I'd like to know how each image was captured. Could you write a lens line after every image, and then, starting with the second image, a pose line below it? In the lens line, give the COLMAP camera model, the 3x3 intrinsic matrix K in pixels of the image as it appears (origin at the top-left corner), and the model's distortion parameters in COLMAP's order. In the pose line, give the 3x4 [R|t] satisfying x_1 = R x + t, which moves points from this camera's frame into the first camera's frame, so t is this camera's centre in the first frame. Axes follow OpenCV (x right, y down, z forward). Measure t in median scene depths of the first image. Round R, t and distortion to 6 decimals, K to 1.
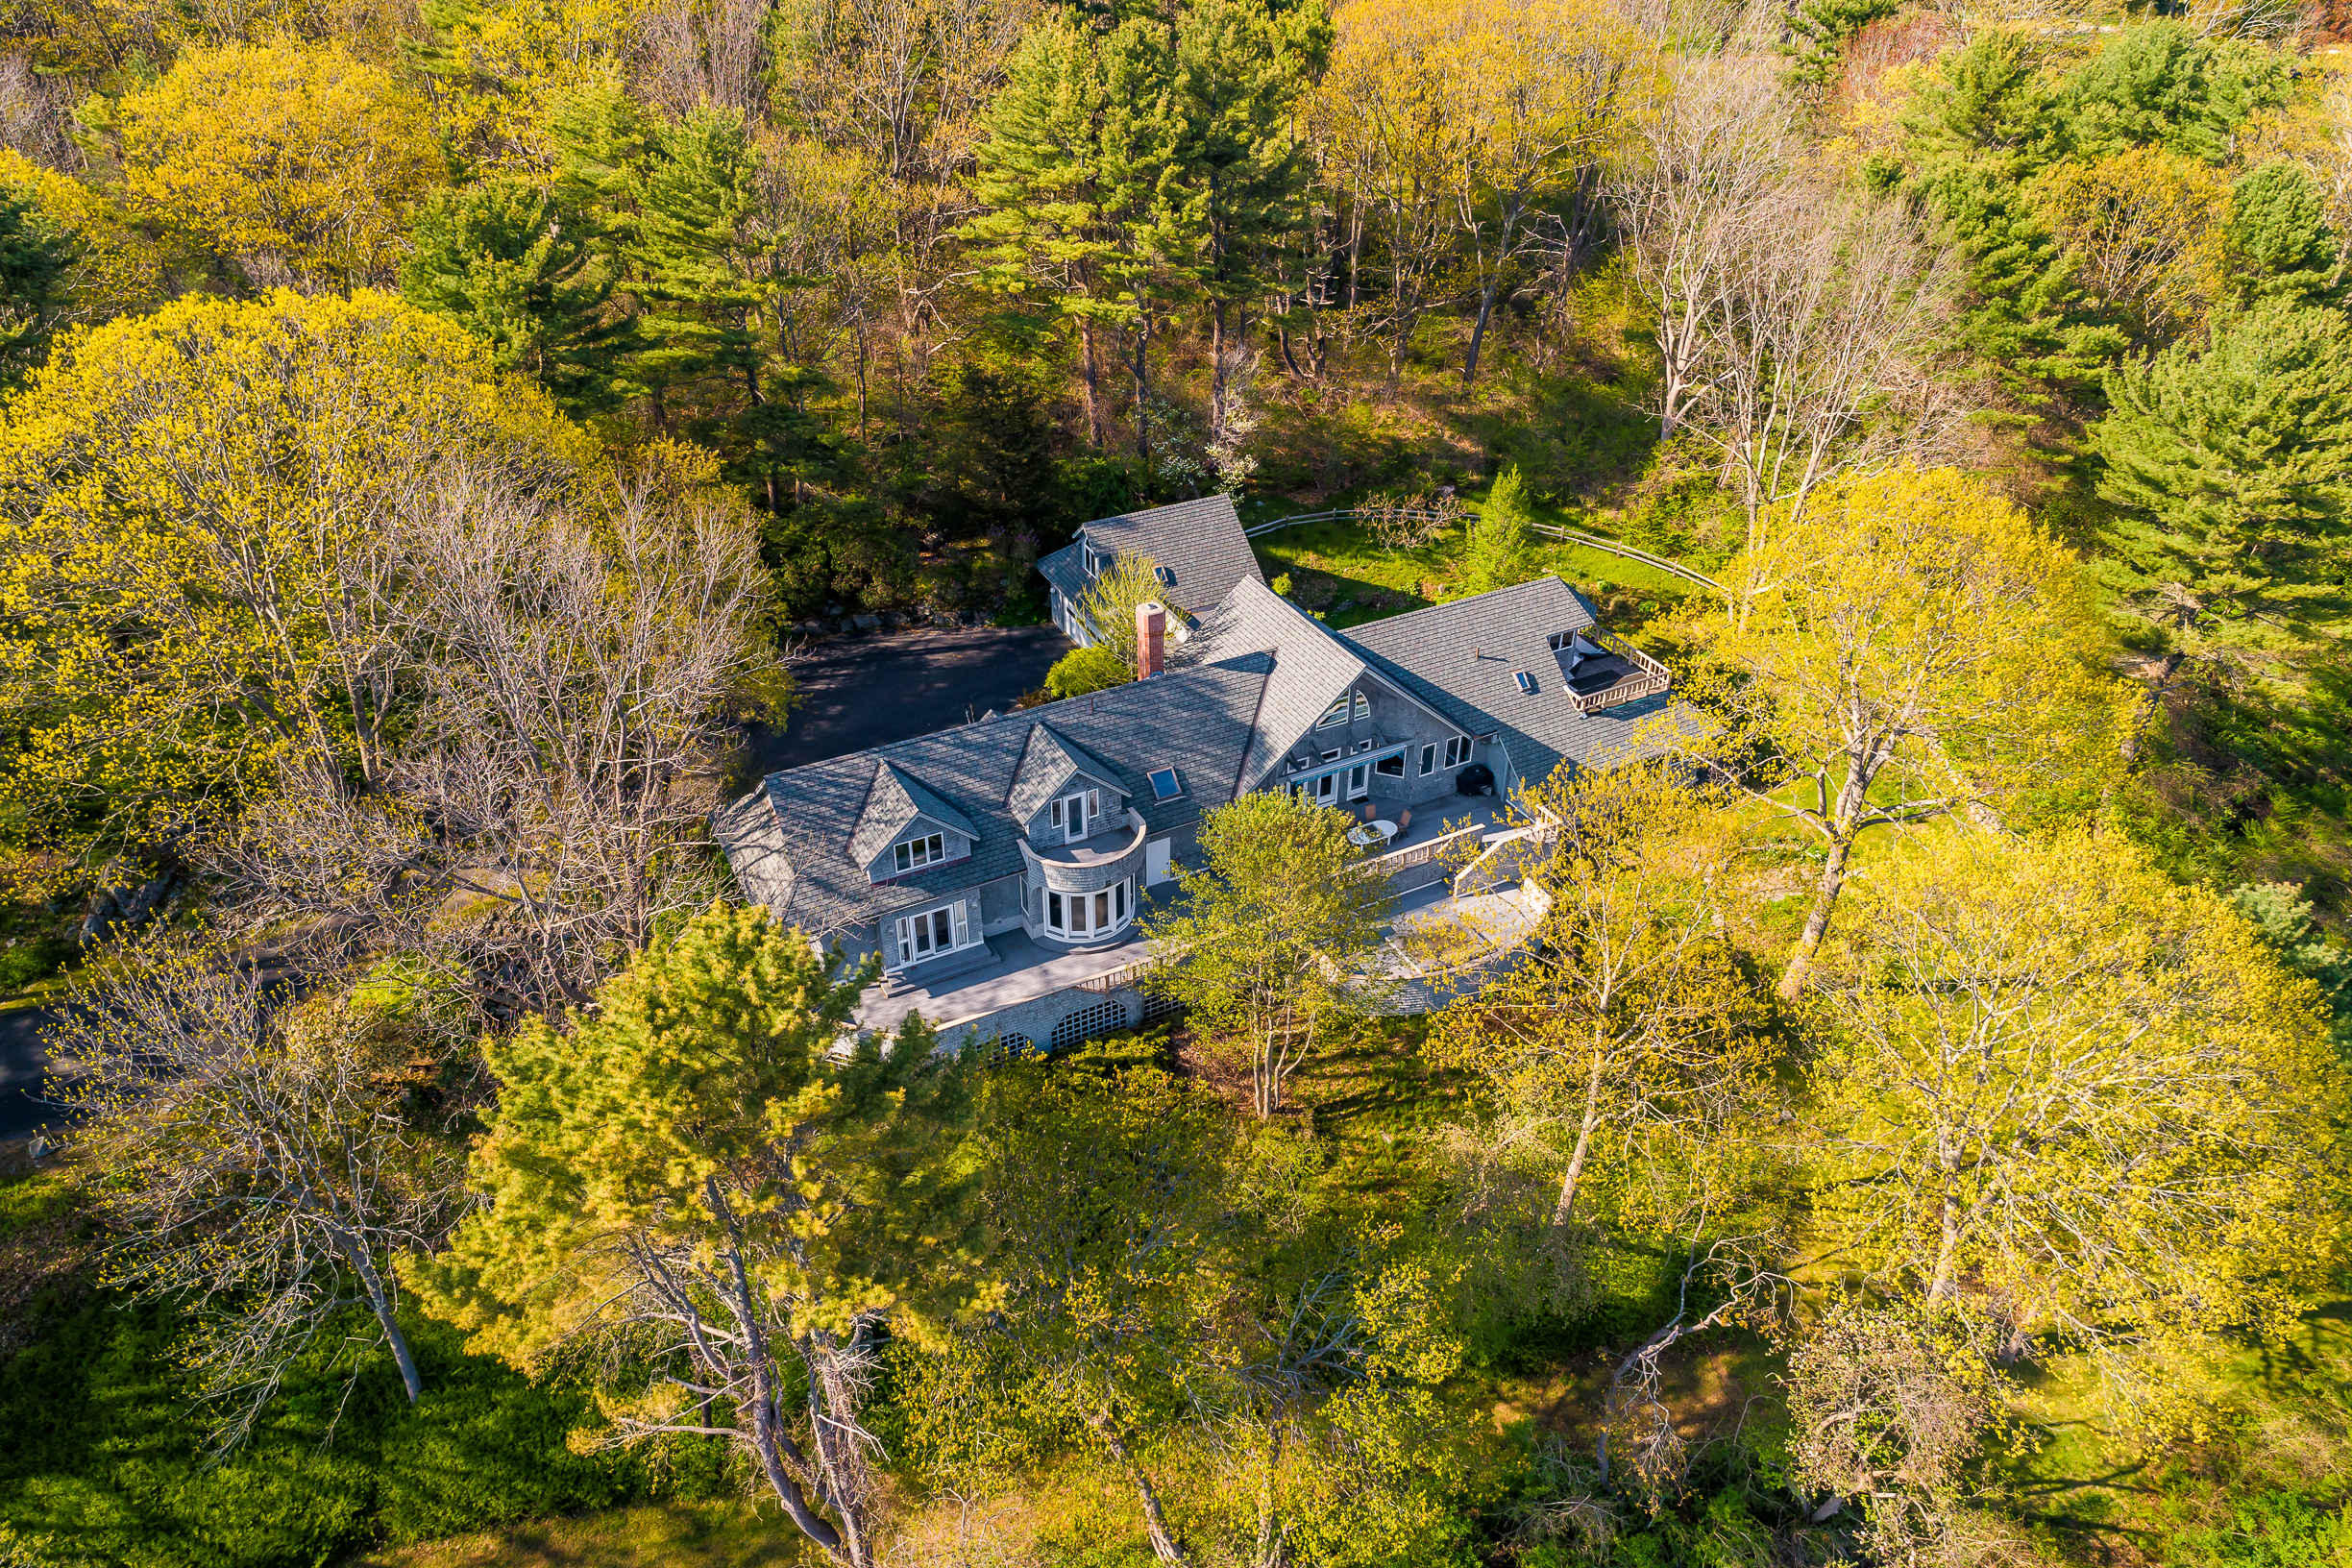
lens RADIAL K [[1640.7, 0, 1162.3], [0, 1640.7, 783.7], [0, 0, 1]] dist [0.018742, 0.000338]
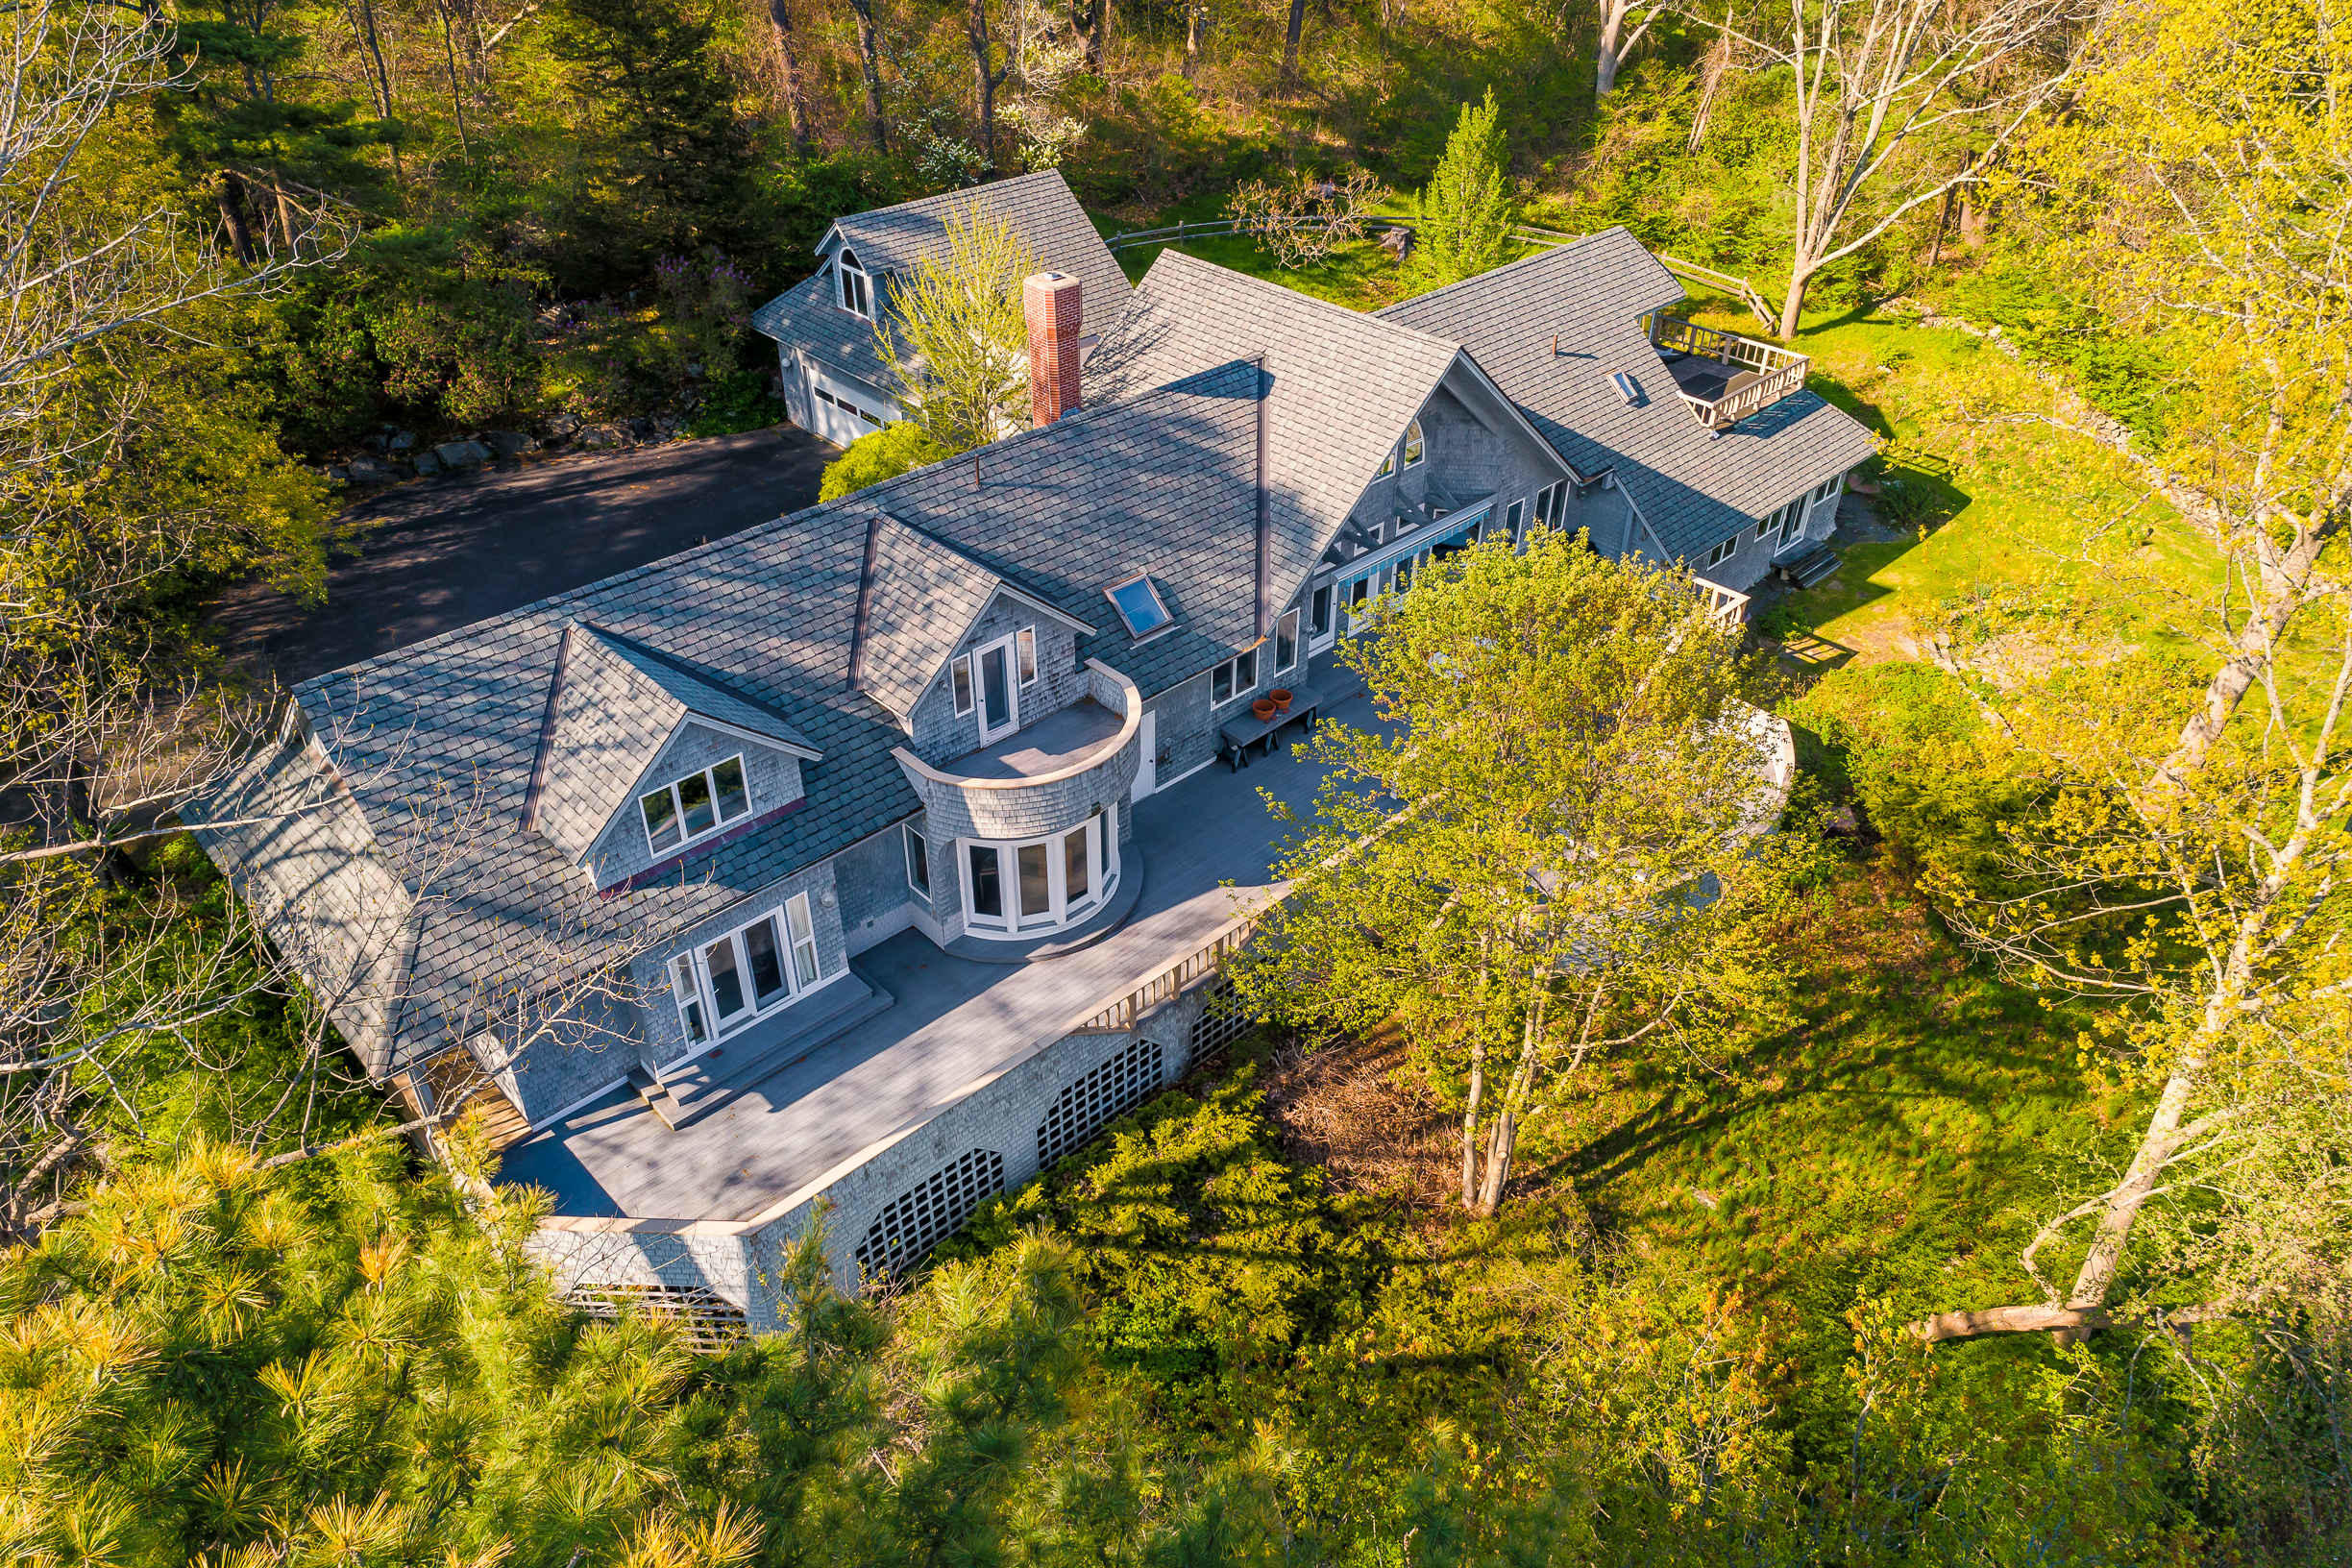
lens RADIAL K [[1640.7, 0, 1162.3], [0, 1640.7, 783.7], [0, 0, 1]] dist [0.018742, 0.000338]
pose [[0.962326, -0.157458, 0.221667, -0.119436], [0.150840, 0.987460, 0.046586, 0.033134], [-0.226222, -0.011395, 0.974009, 0.507355]]
